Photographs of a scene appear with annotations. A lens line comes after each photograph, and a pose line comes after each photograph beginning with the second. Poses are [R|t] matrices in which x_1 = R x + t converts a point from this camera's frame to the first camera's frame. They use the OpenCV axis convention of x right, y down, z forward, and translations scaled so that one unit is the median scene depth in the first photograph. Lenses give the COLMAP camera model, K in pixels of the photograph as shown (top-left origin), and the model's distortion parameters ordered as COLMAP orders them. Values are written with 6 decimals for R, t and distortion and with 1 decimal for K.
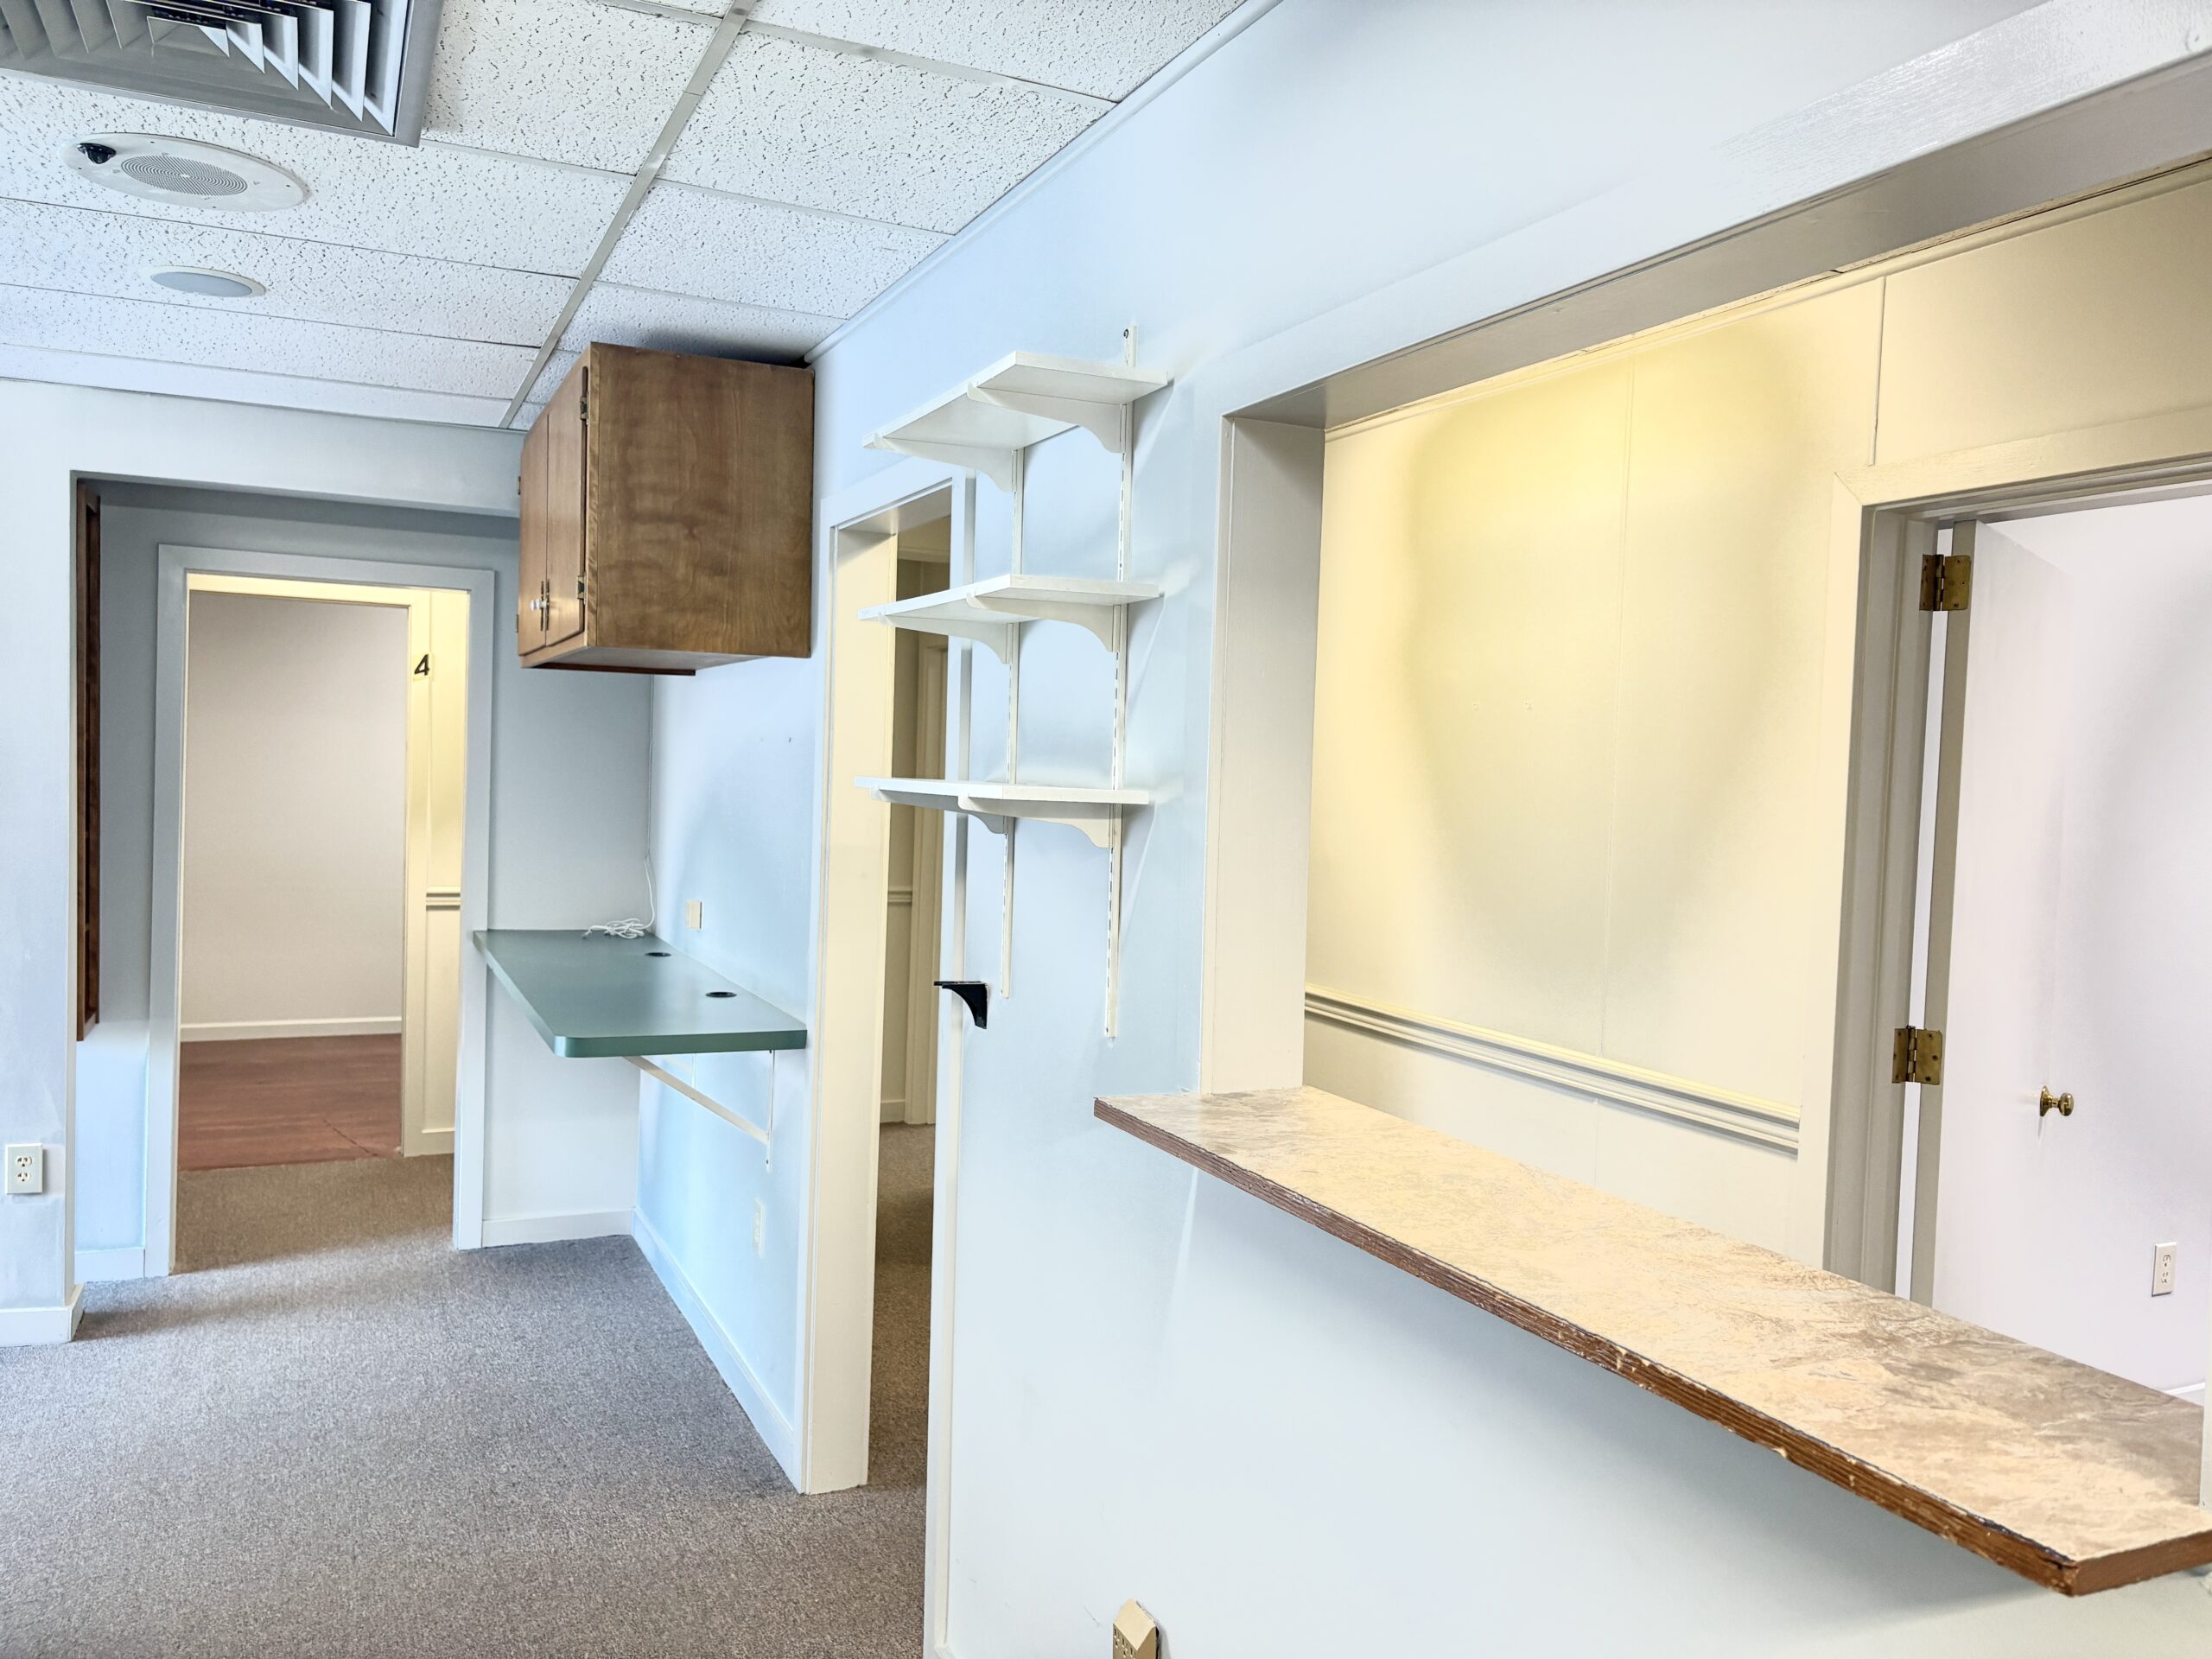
lens RADIAL K [[1664.5, 0, 1106.4], [0, 1664.5, 830.2], [0, 0, 1]] dist [0.010554, 0.002591]
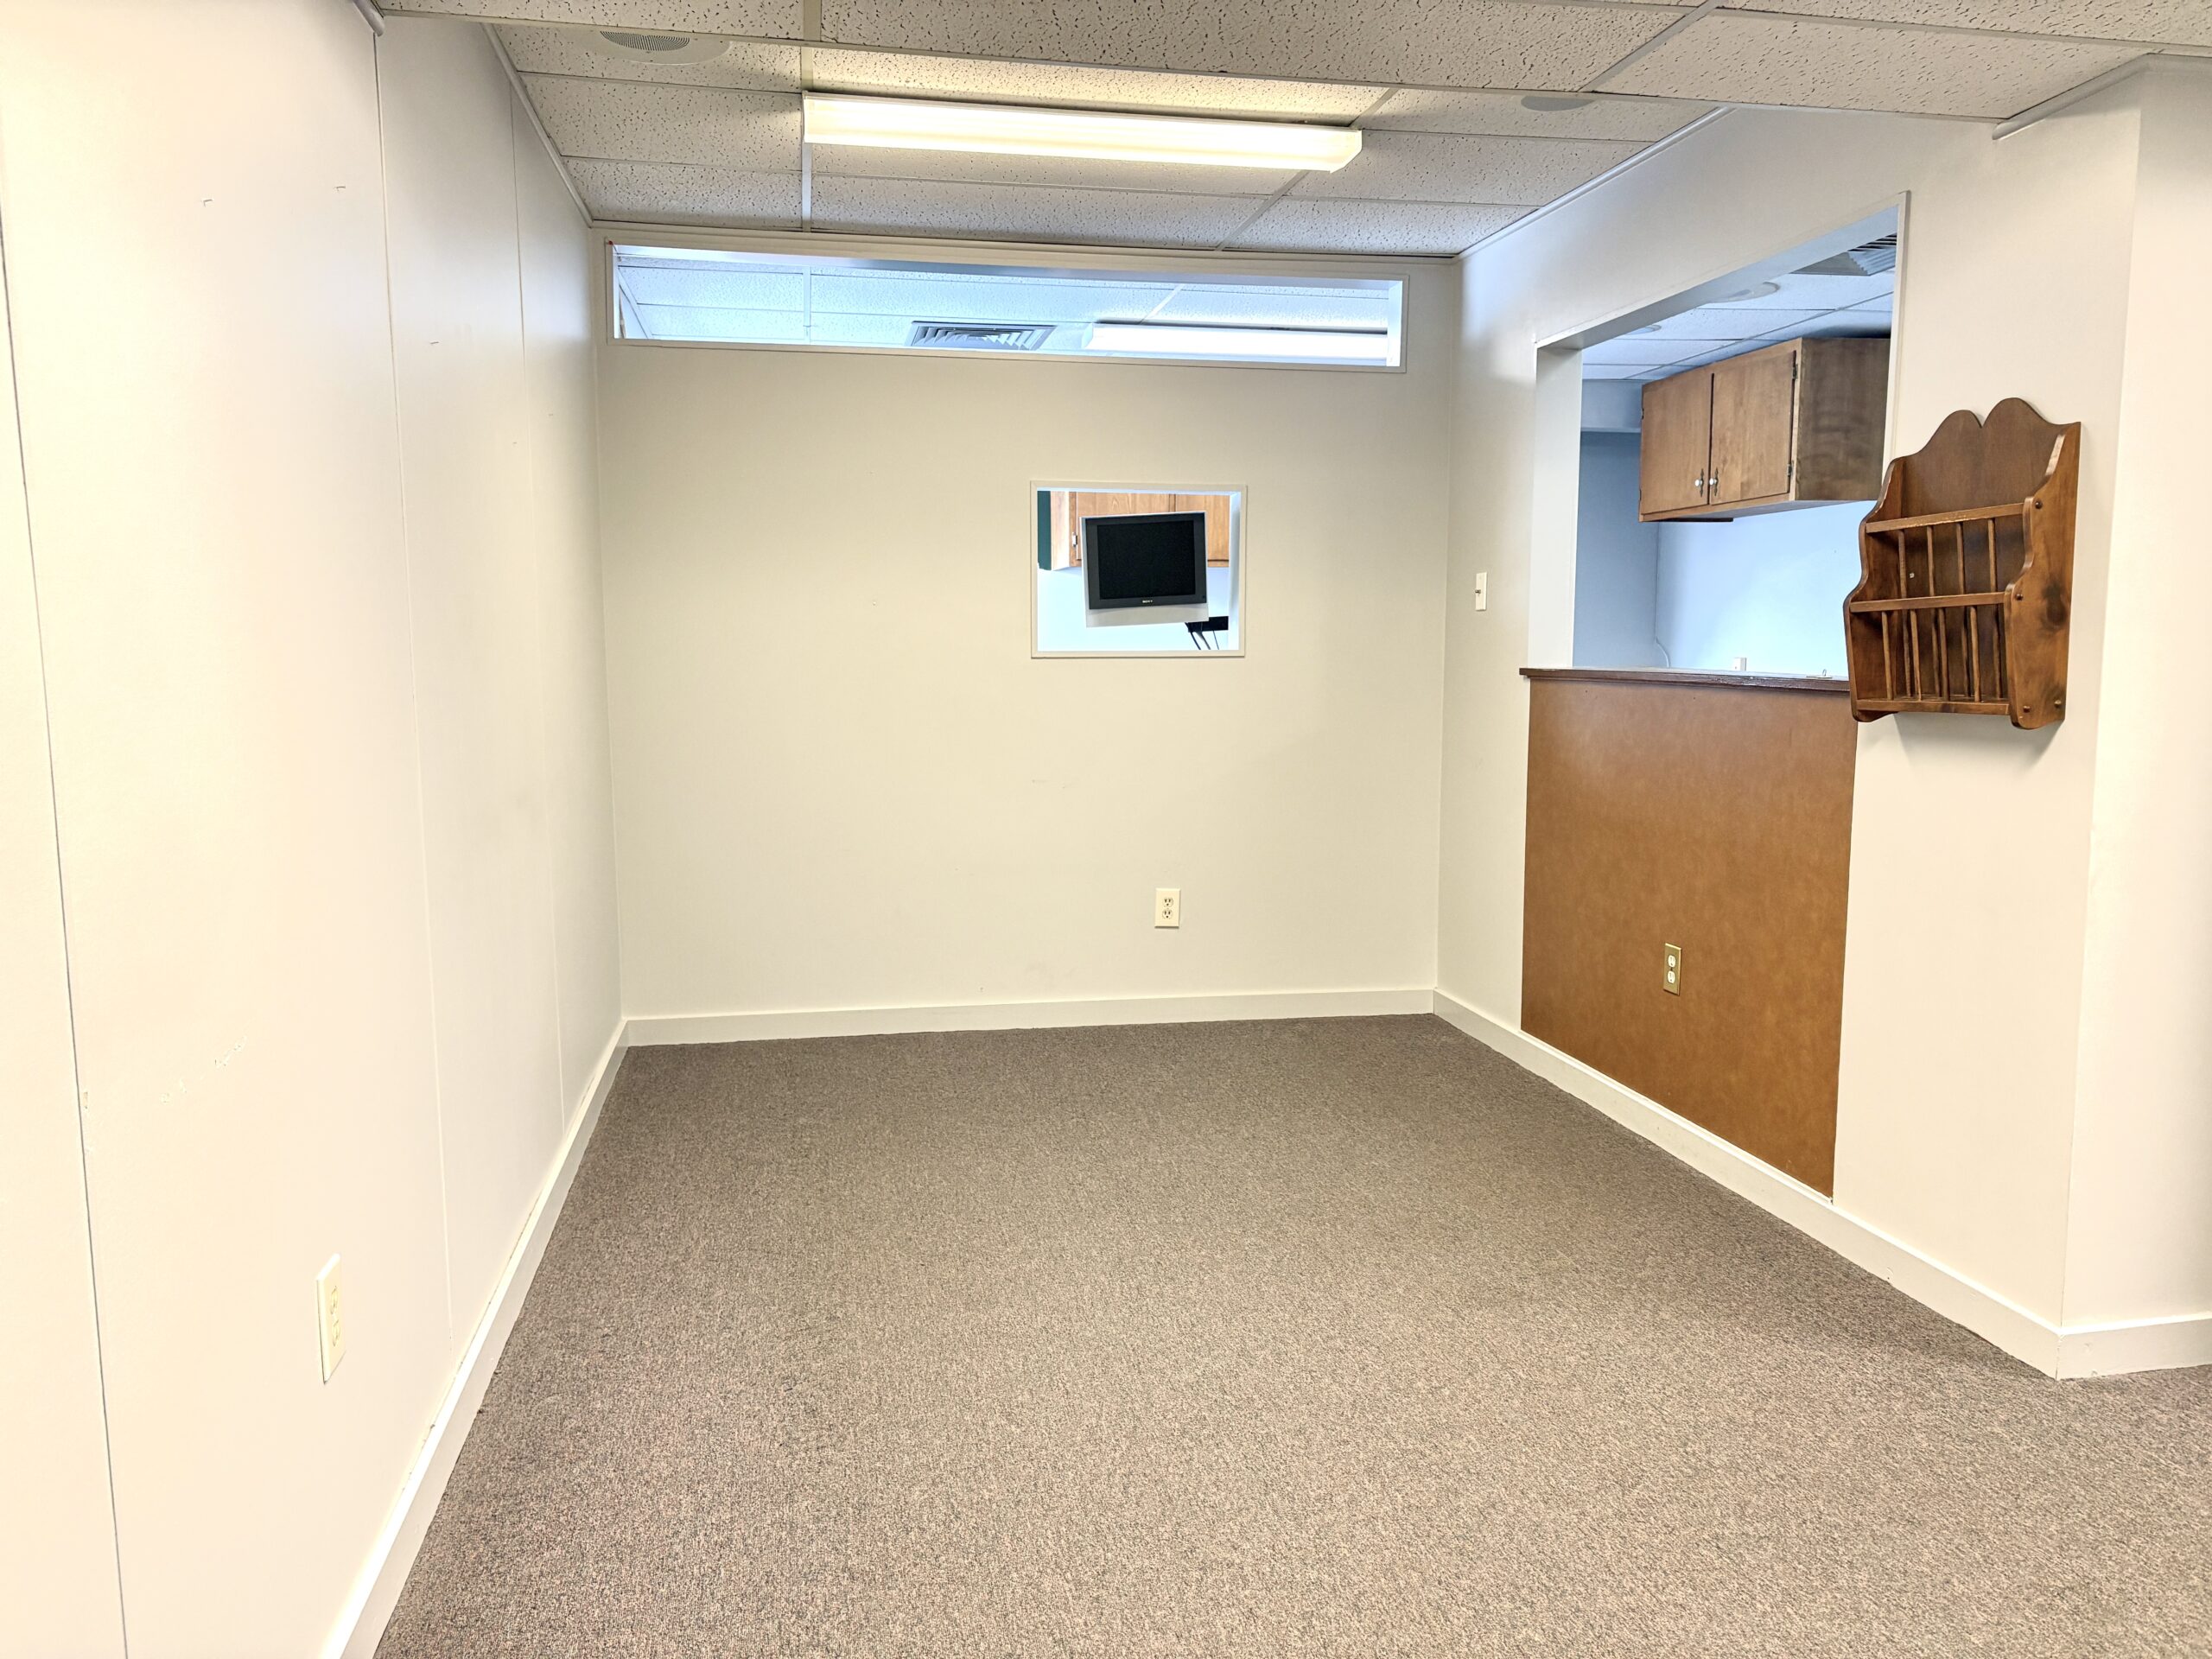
lens RADIAL K [[1664.5, 0, 1108.4], [0, 1664.5, 831.7], [0, 0, 1]] dist [0.010554, 0.002591]
pose [[0.967056, -0.016130, -0.254054, -0.581758], [0.034978, 0.996944, 0.069848, 0.101703], [0.252151, -0.076433, 0.964665, -1.031140]]
